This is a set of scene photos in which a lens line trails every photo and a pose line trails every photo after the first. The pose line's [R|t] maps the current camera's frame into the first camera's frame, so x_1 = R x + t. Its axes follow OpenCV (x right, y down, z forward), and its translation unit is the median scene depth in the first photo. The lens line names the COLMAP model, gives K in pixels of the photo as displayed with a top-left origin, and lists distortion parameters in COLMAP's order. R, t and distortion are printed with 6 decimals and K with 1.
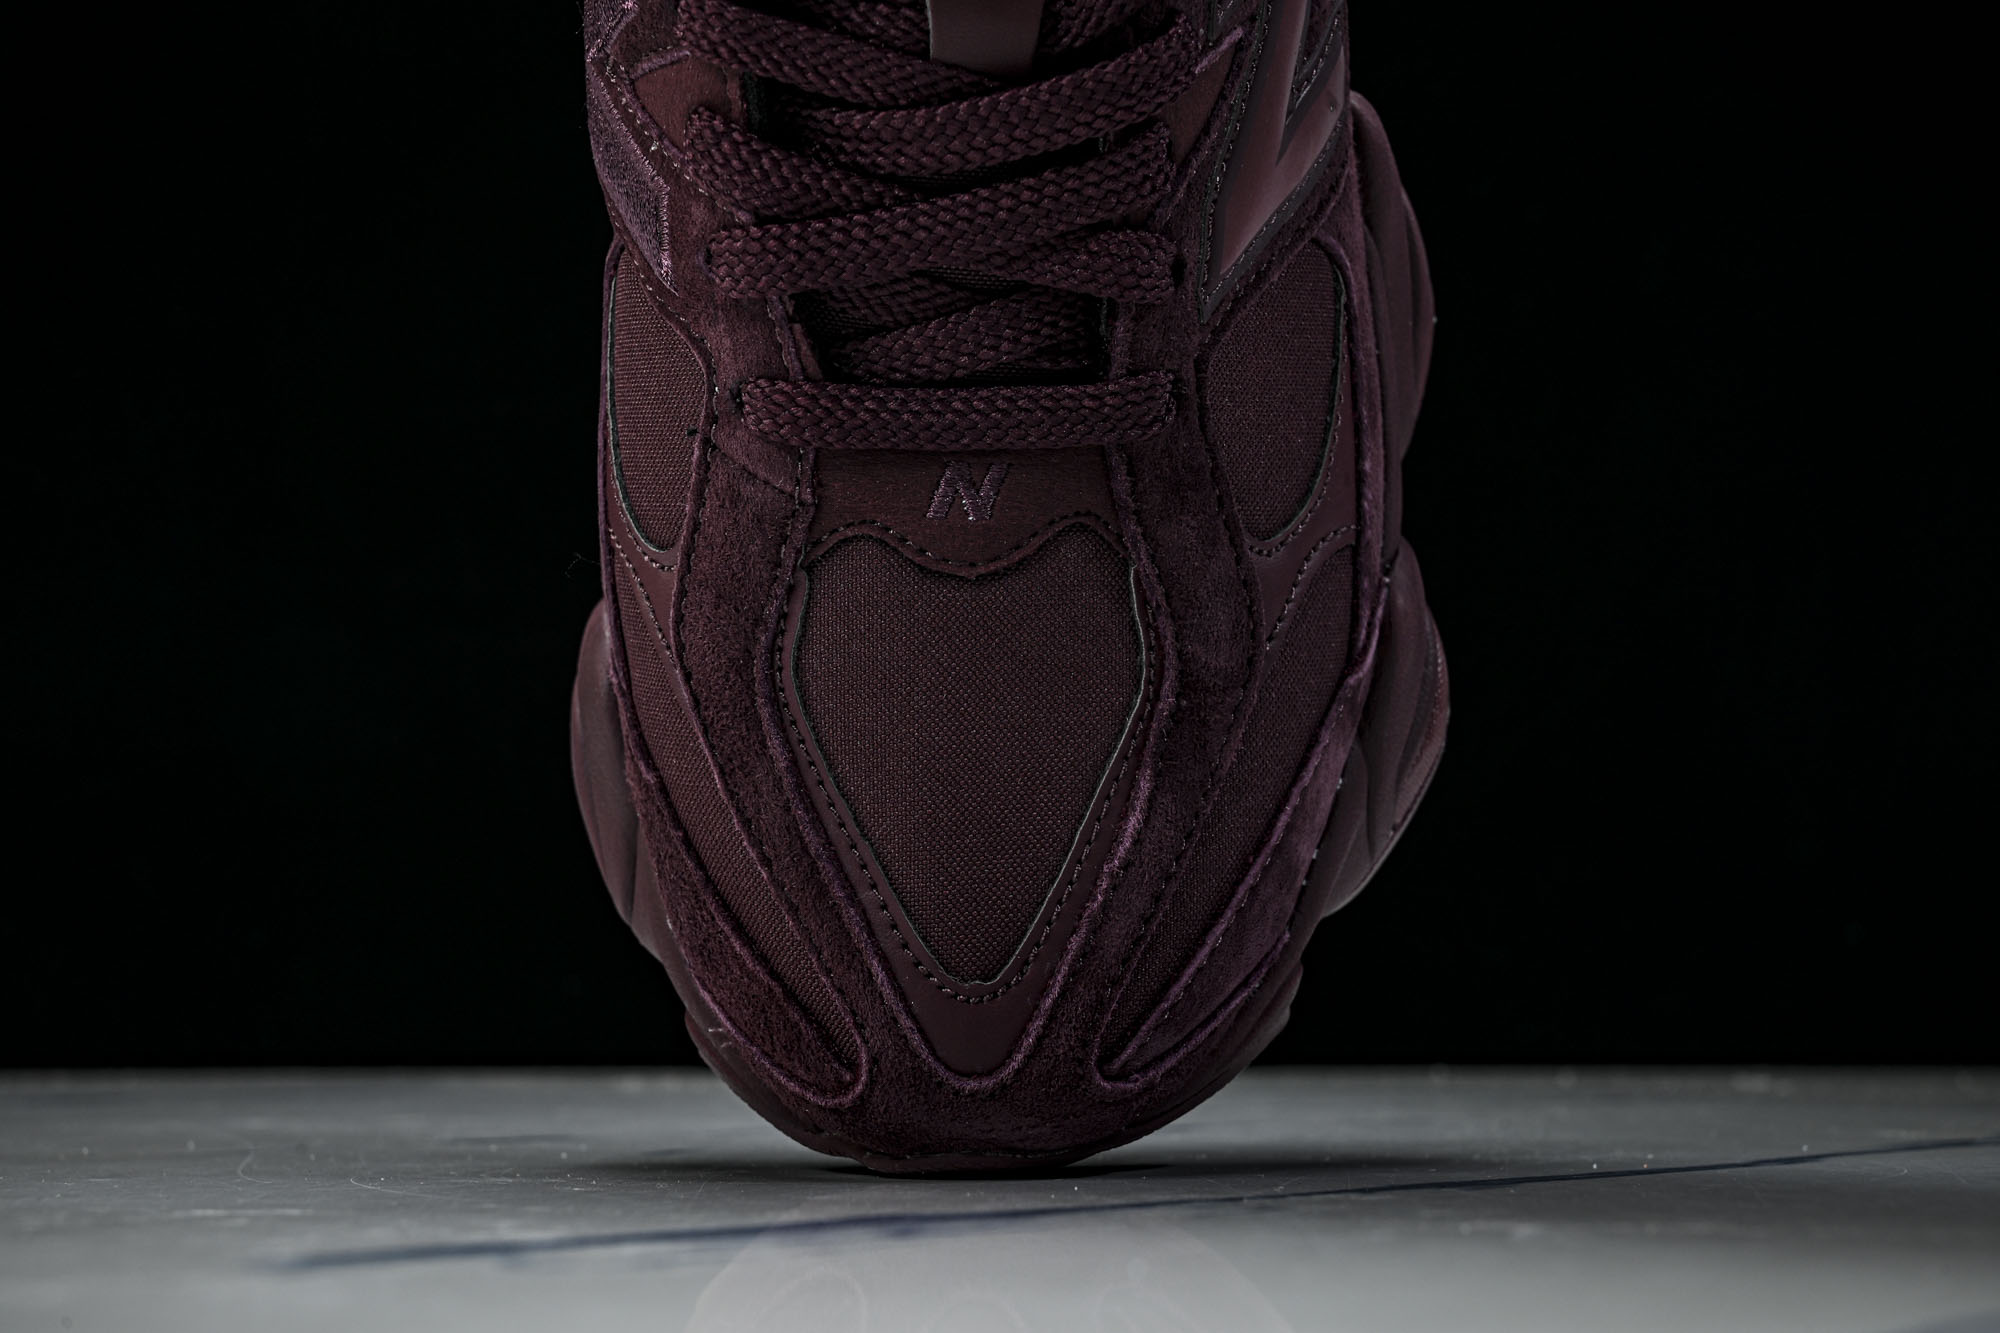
lens RADIAL K [[2783.0, 0, 1000.0], [0, 2783.0, 666.5], [0, 0, 1]] dist [0.011629, -0.000463]
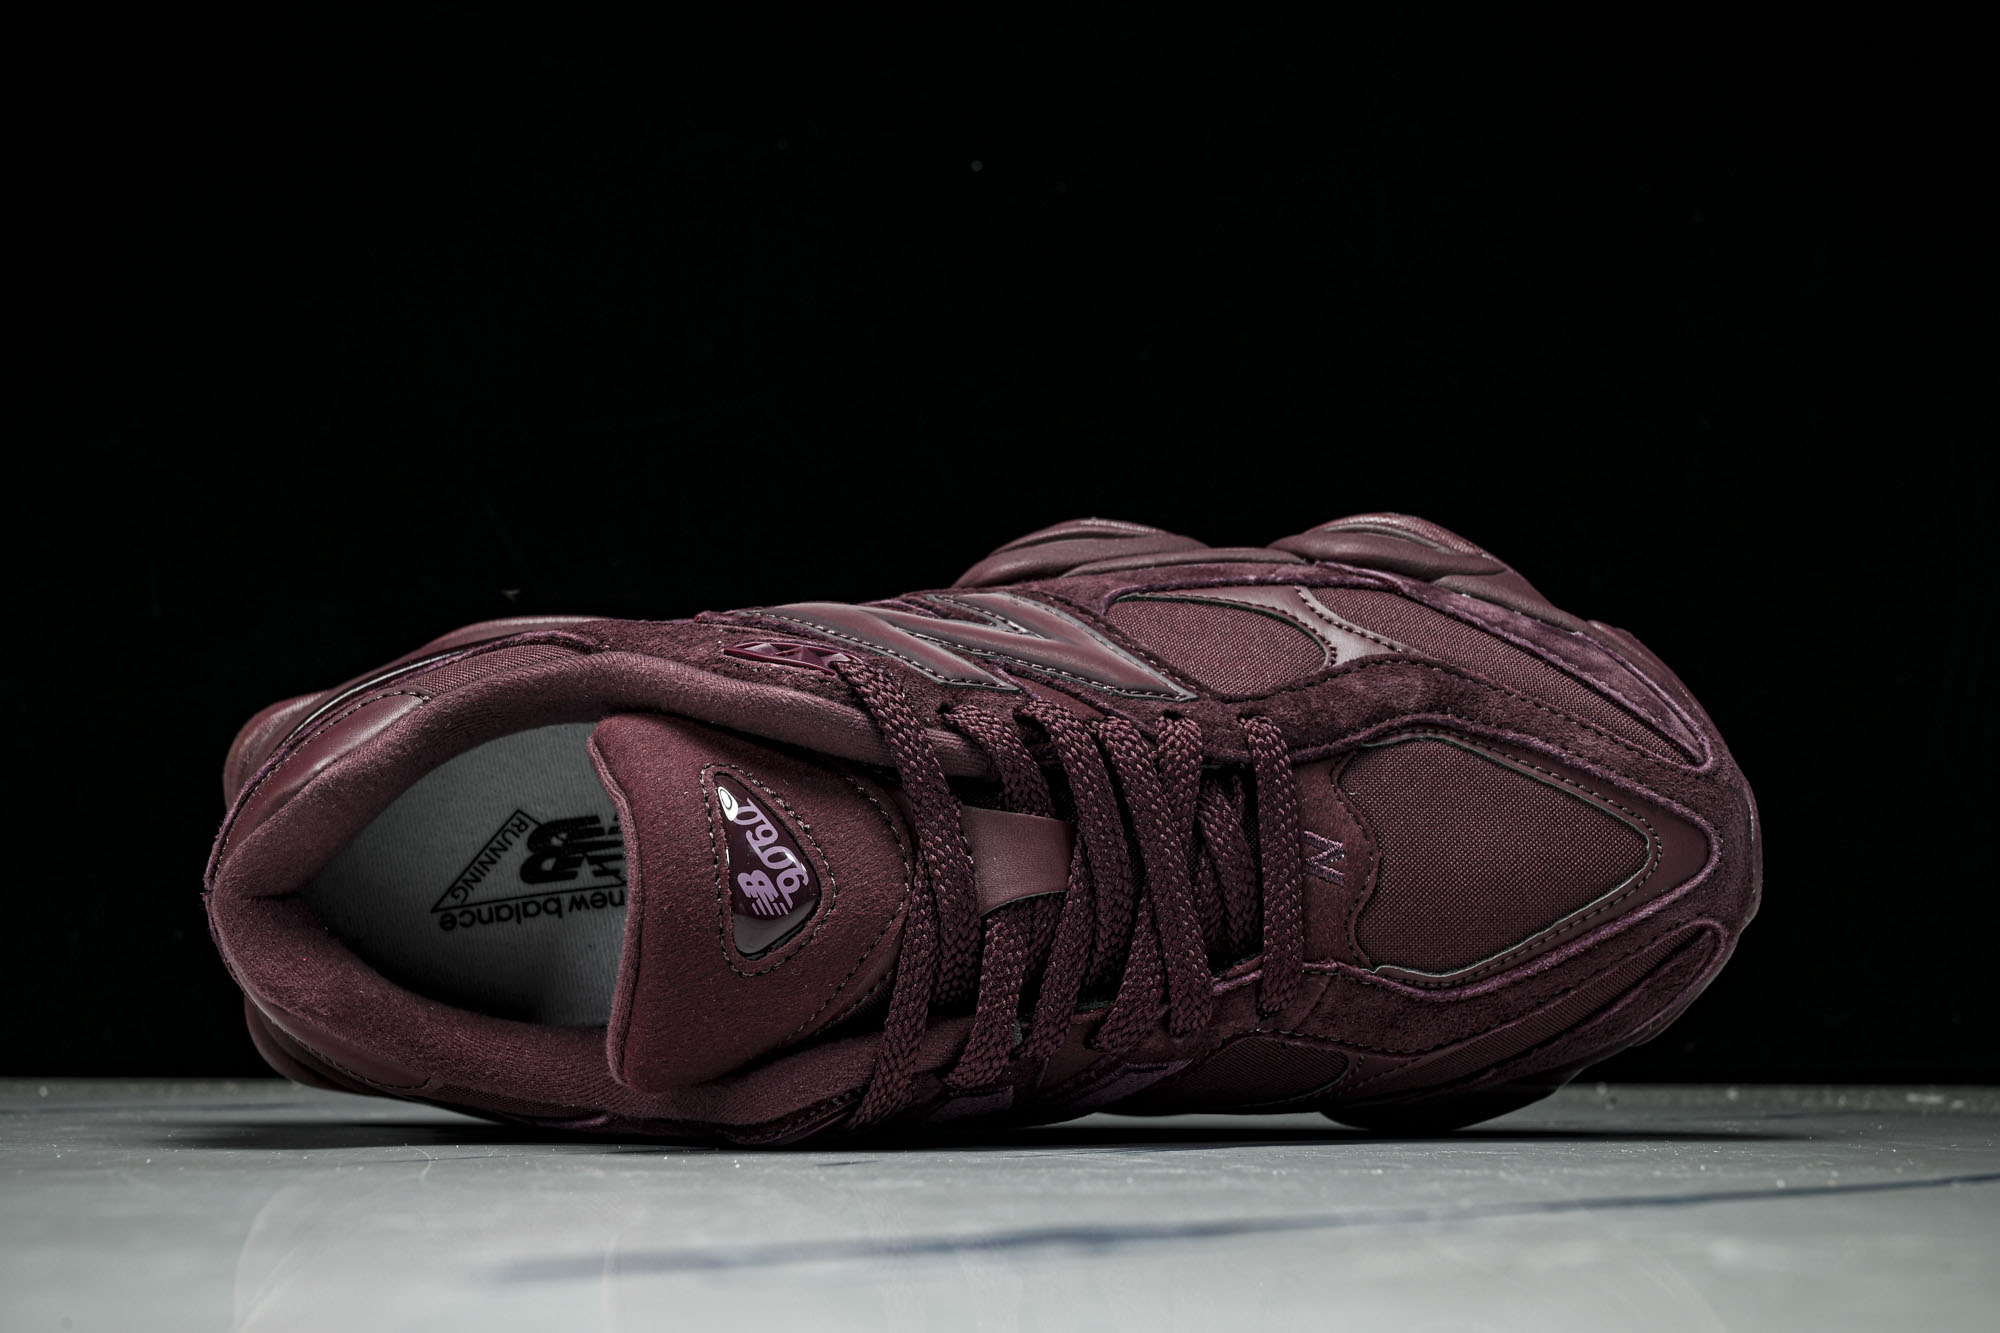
lens RADIAL K [[2783.0, 0, 1000.0], [0, 2783.0, 666.5], [0, 0, 1]] dist [0.011629, -0.000463]
pose [[-0.011318, -0.999002, 0.043207, 0.027425], [0.994212, -0.006626, 0.107230, -0.383492], [-0.106836, 0.044171, 0.993295, -0.443097]]
